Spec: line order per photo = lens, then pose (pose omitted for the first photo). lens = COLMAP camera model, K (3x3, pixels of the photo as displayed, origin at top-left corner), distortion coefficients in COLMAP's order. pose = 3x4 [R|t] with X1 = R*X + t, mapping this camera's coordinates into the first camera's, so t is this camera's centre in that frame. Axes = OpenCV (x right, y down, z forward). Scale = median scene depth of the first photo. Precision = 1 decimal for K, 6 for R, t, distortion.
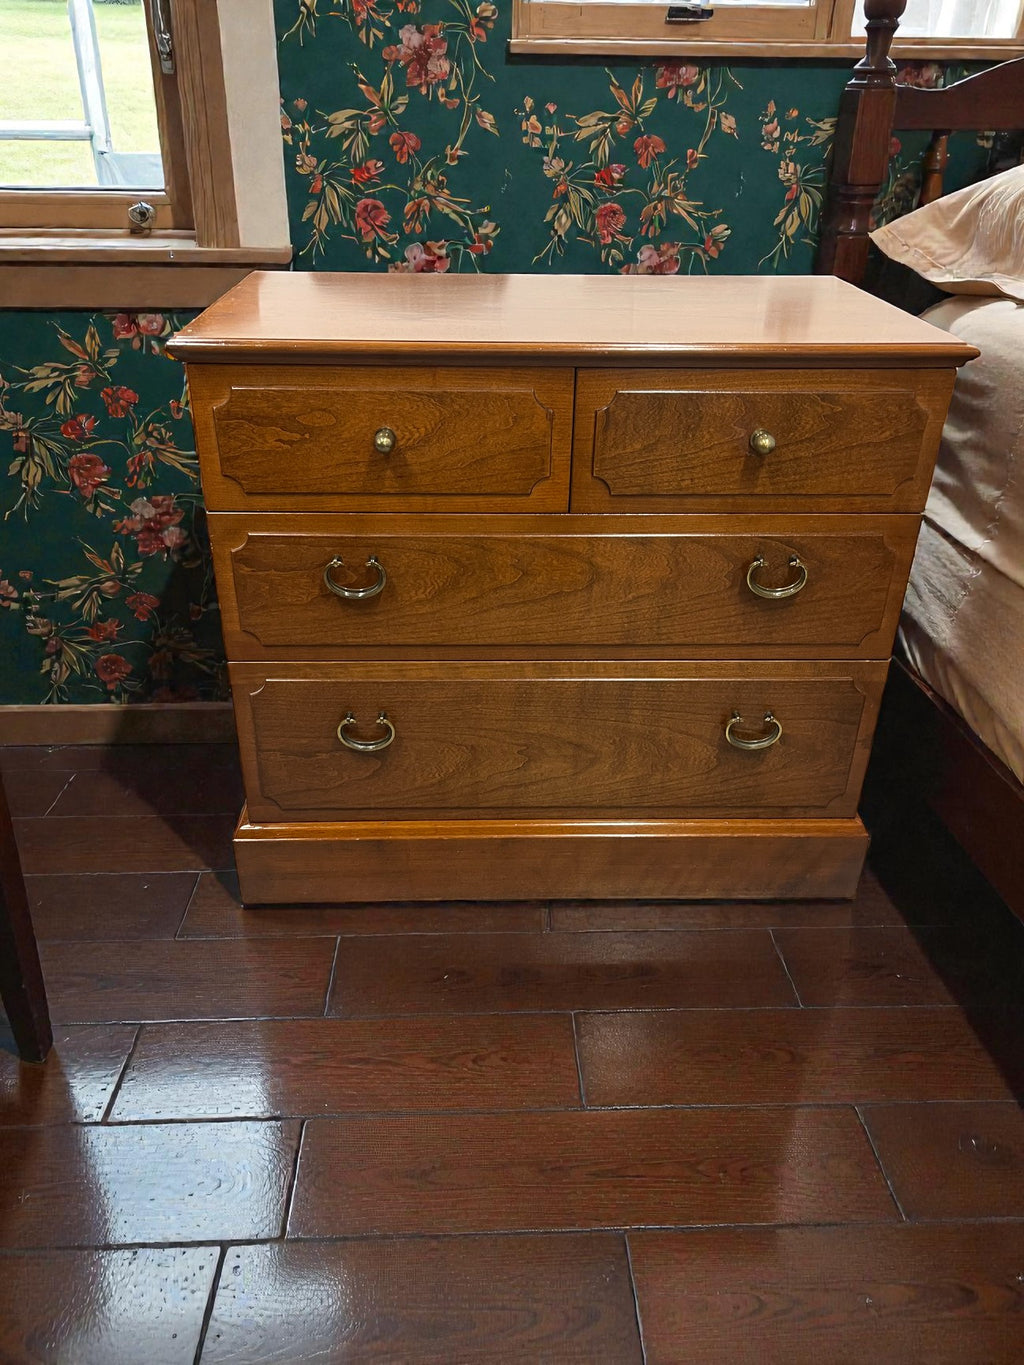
lens RADIAL K [[1049.2, 0, 501.2], [0, 1049.2, 688.0], [0, 0, 1]] dist [0.147241, -0.488074]
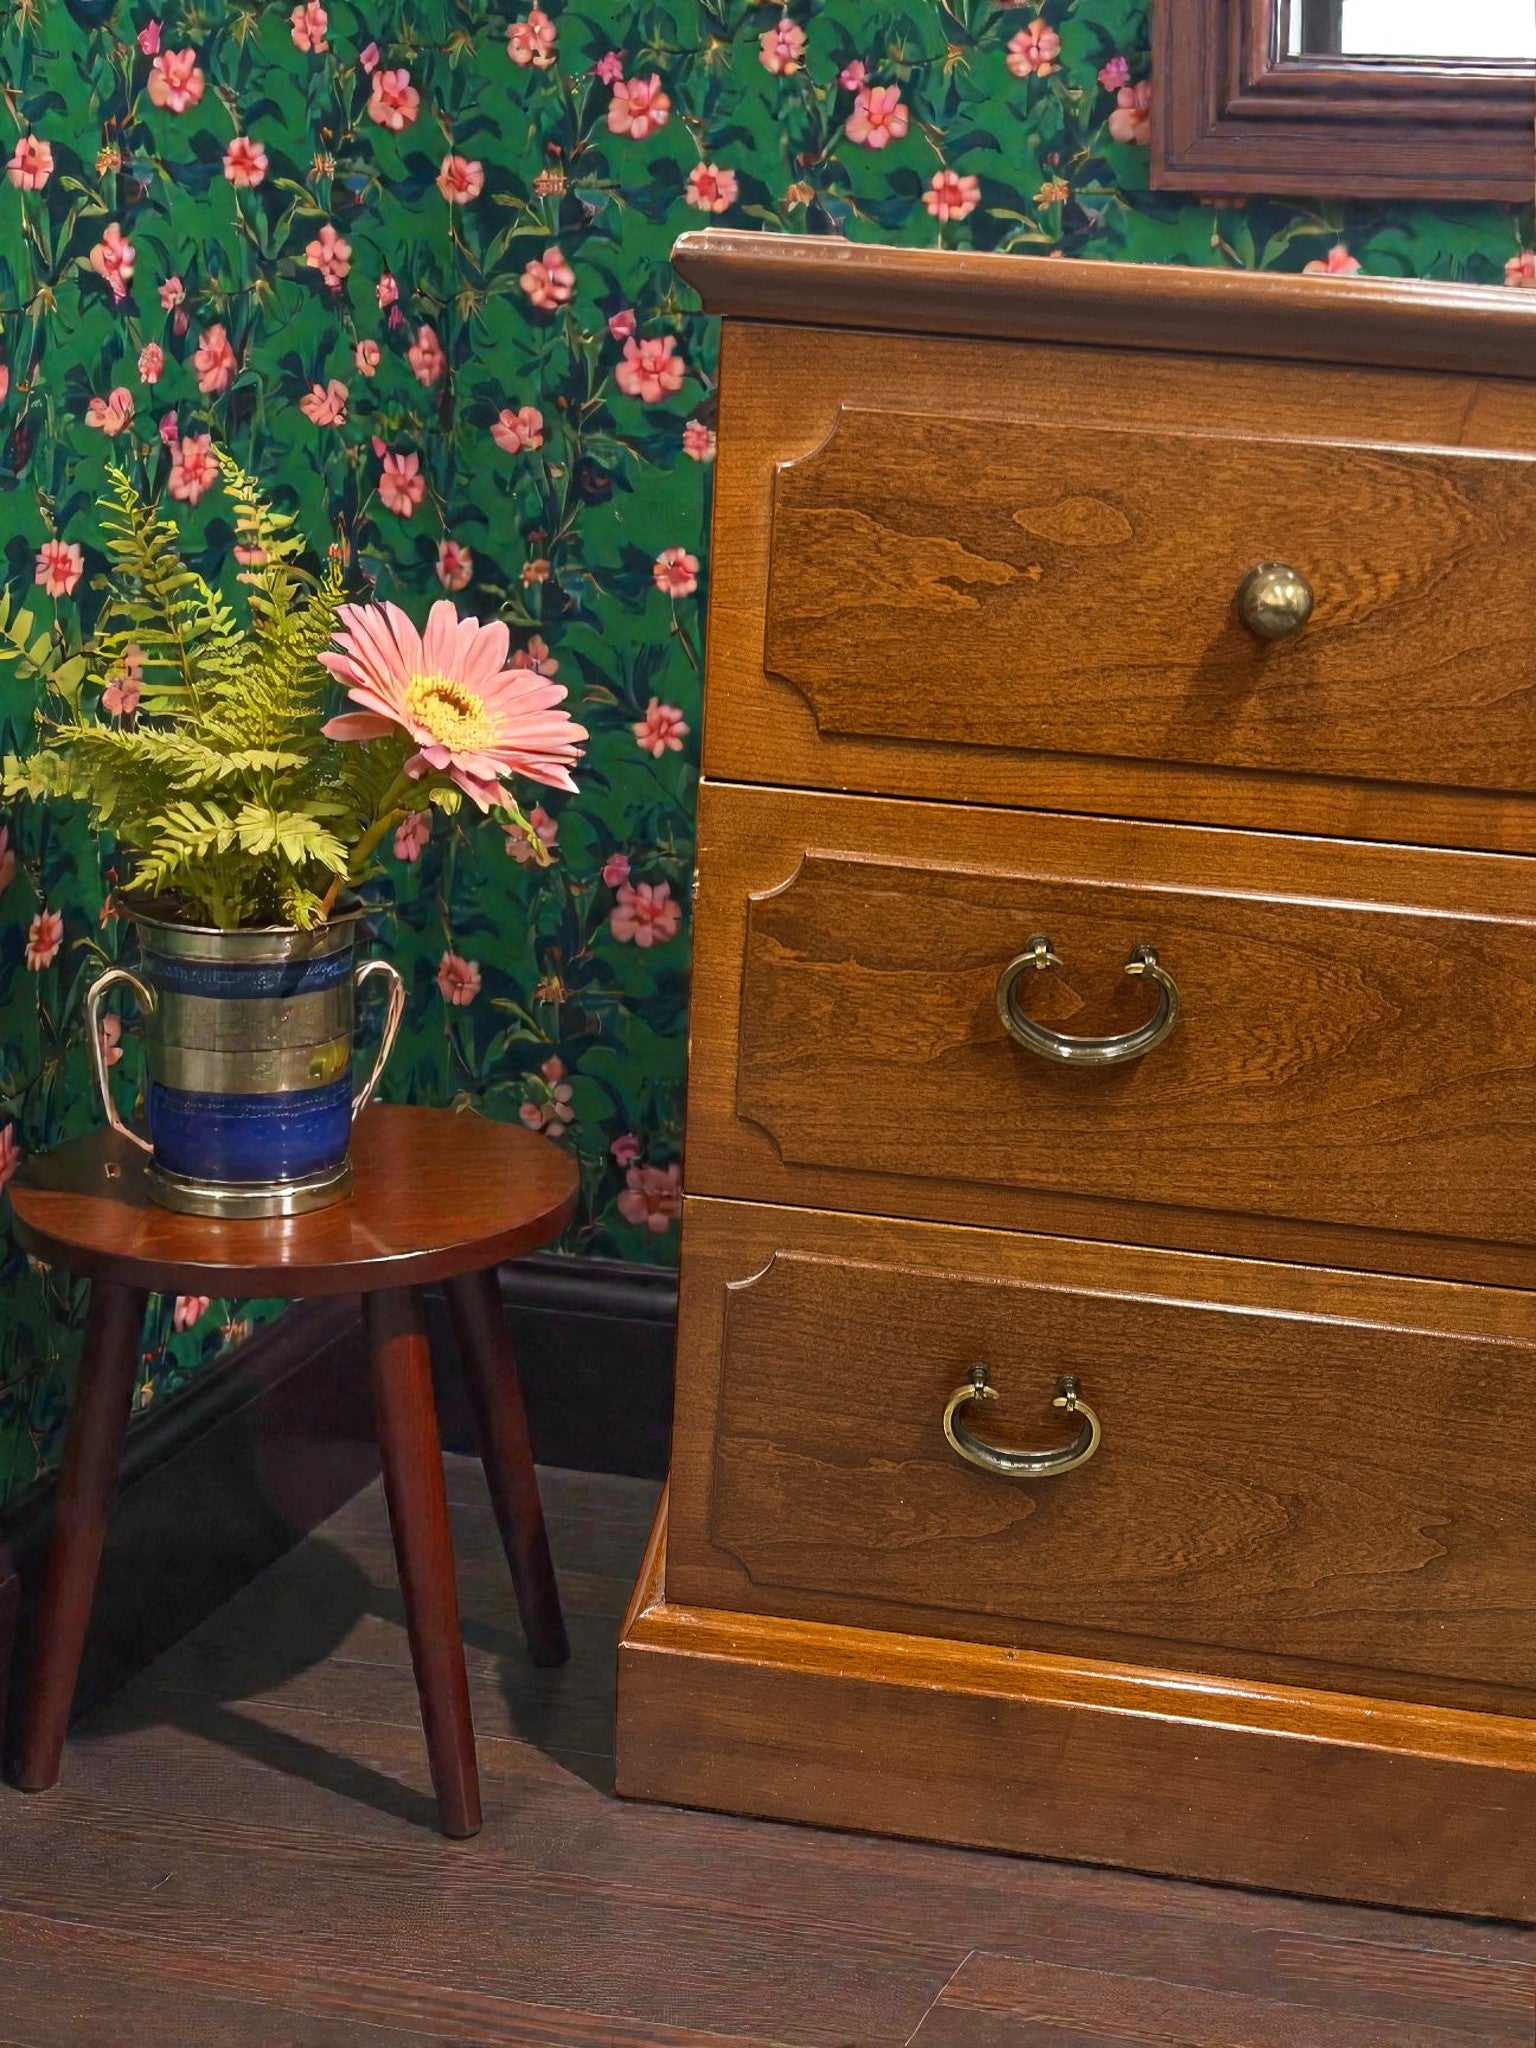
lens RADIAL K [[1571.6, 0, 763.3], [0, 1571.6, 1092.2], [0, 0, 1]] dist [0.029119, -0.002304]
pose [[0.988258, 0.109542, -0.106519, -0.179724], [-0.116404, 0.991359, -0.060472, -0.030986], [0.098975, 0.072161, 0.992470, 0.461384]]
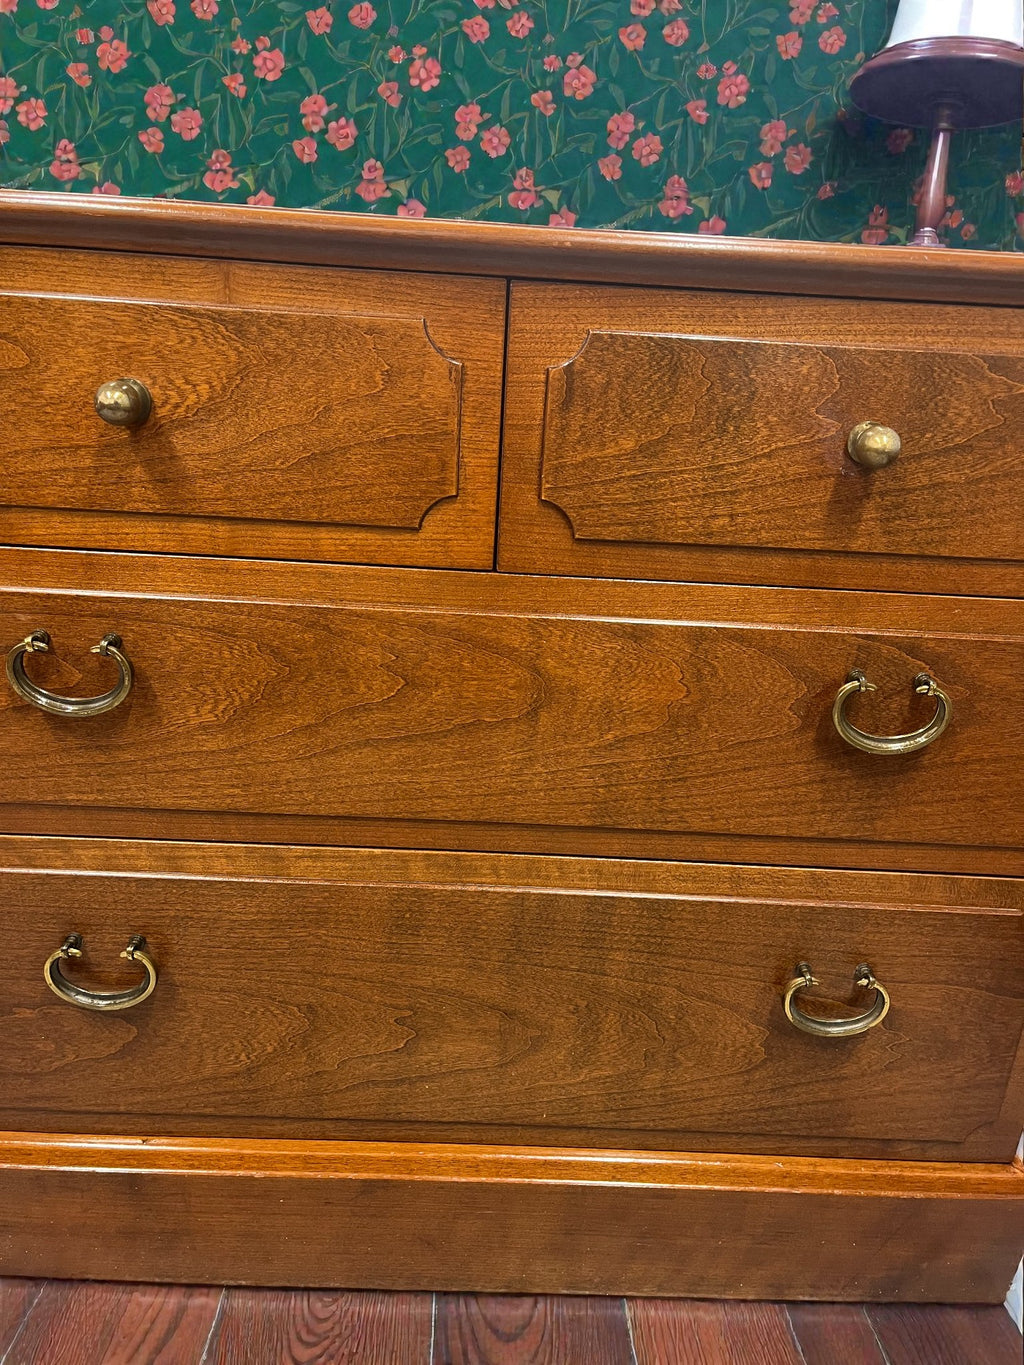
lens RADIAL K [[1064.5, 0, 513.8], [0, 1064.5, 675.4], [0, 0, 1]] dist [0.053652, -0.064236]
pose [[0.998932, 0.046208, -0.000525, 0.073460], [-0.045726, 0.986724, -0.155838, -0.032286], [-0.006683, 0.155695, 0.987783, 0.469735]]
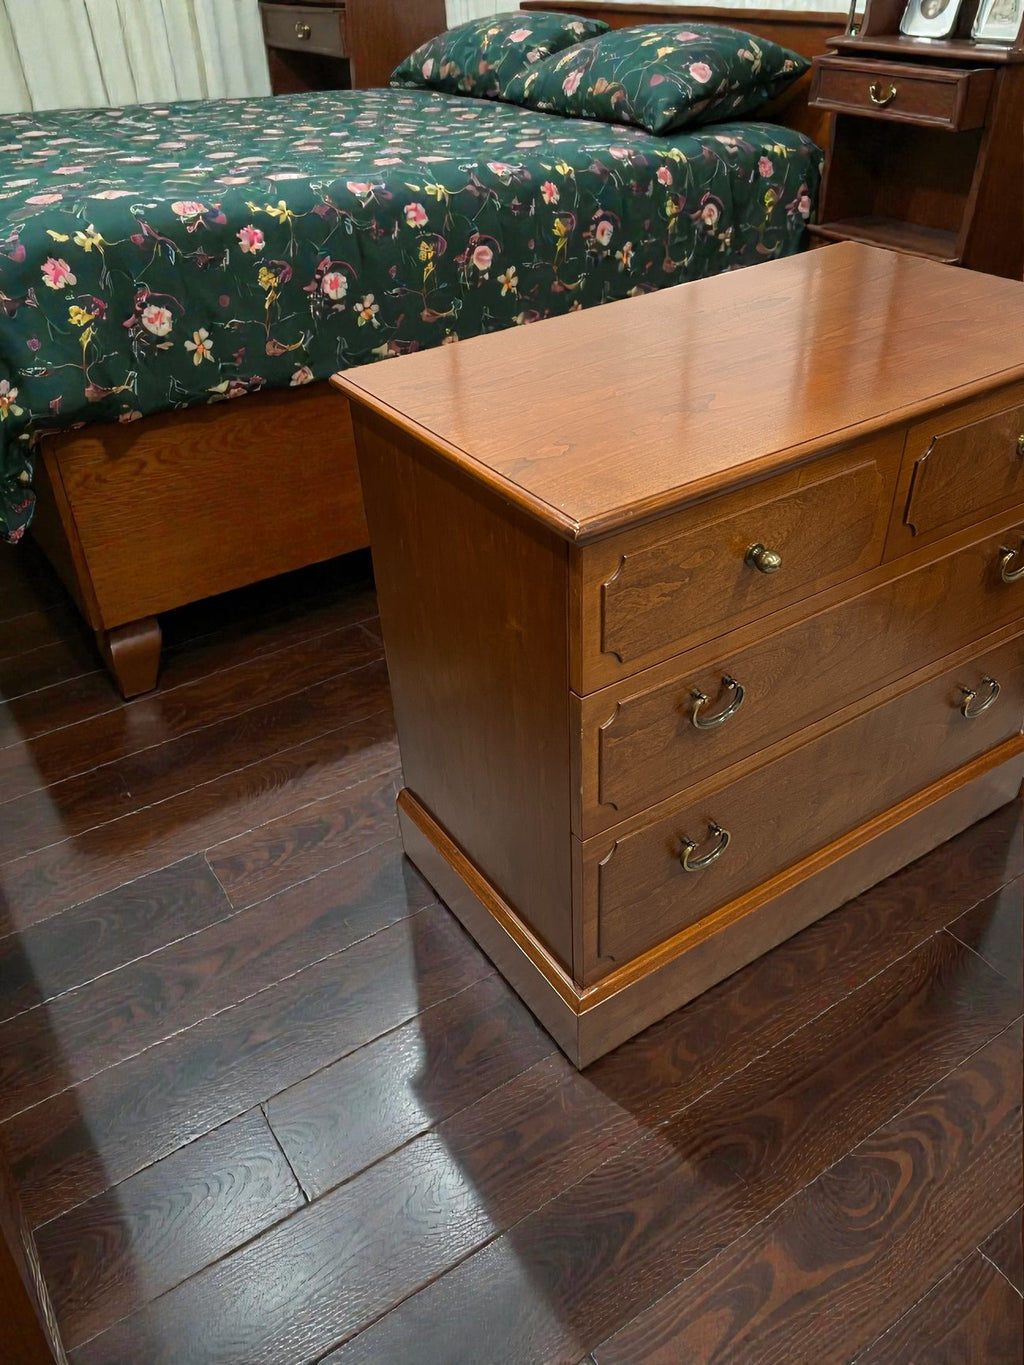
lens RADIAL K [[1064.5, 0, 513.8], [0, 1064.5, 675.4], [0, 0, 1]] dist [0.053652, -0.064236]
pose [[0.850277, -0.343992, 0.398370, -0.617322], [0.298714, 0.938555, 0.172870, -0.326391], [-0.433358, -0.027989, 0.900787, 0.251878]]
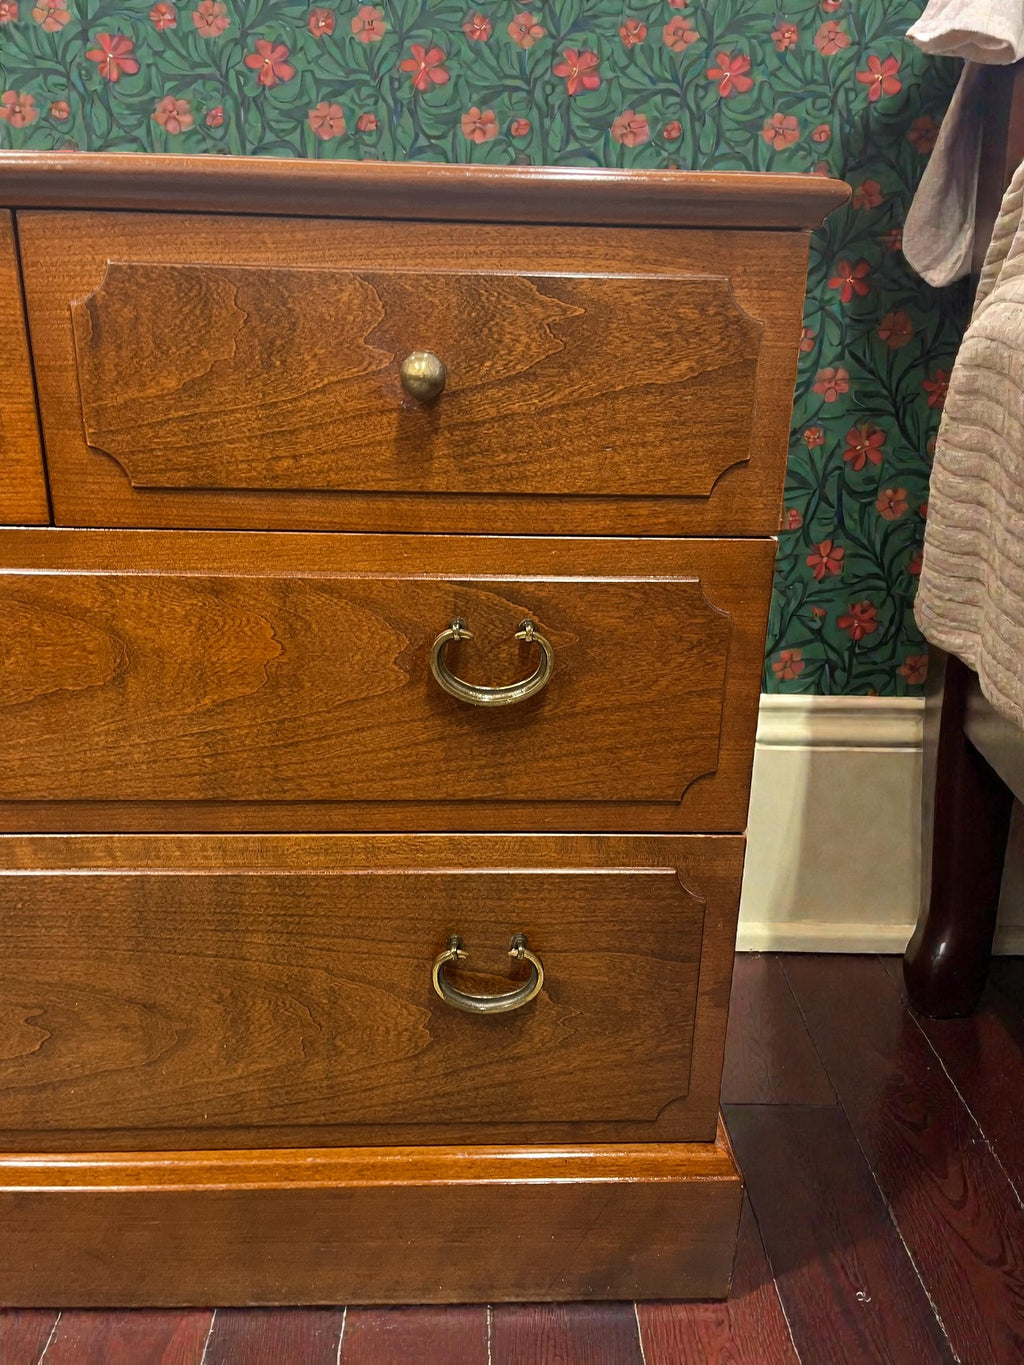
lens RADIAL K [[1064.5, 0, 513.8], [0, 1064.5, 675.4], [0, 0, 1]] dist [0.053652, -0.064236]
pose [[0.999899, 0.003501, 0.013747, 0.259312], [-0.000936, 0.983234, -0.182346, -0.007722], [-0.014155, 0.182314, 0.983138, 0.501750]]
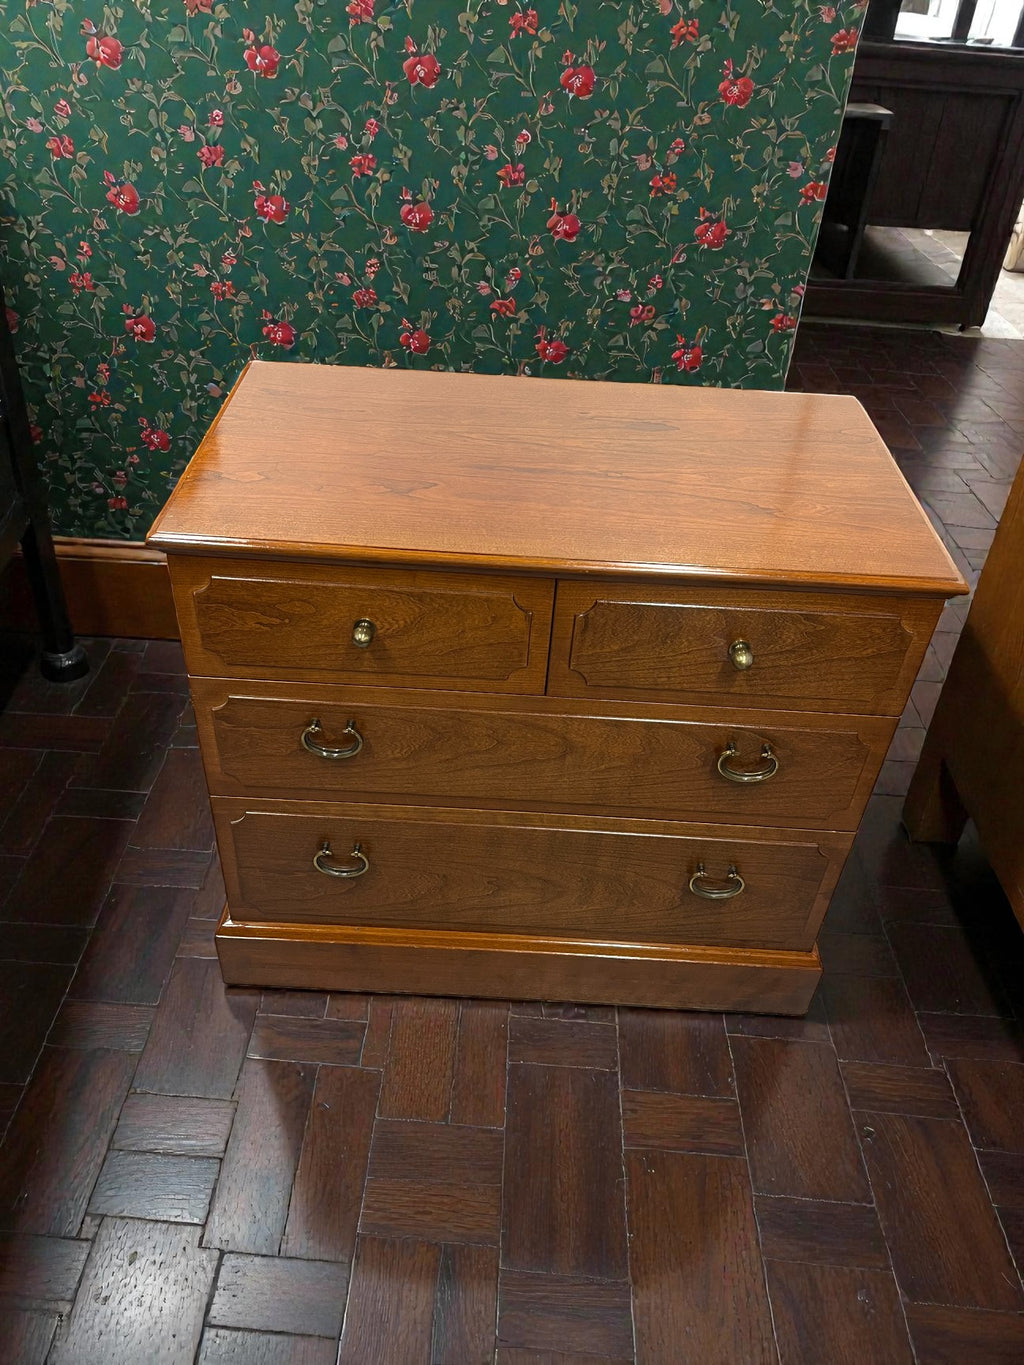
lens RADIAL K [[1049.2, 0, 501.2], [0, 1049.2, 688.0], [0, 0, 1]] dist [0.147241, -0.488074]
pose [[0.997422, 0.067658, -0.023906, 0.043991], [-0.062990, 0.985119, 0.159914, -0.318093], [0.034369, -0.157996, 0.986841, 0.006883]]
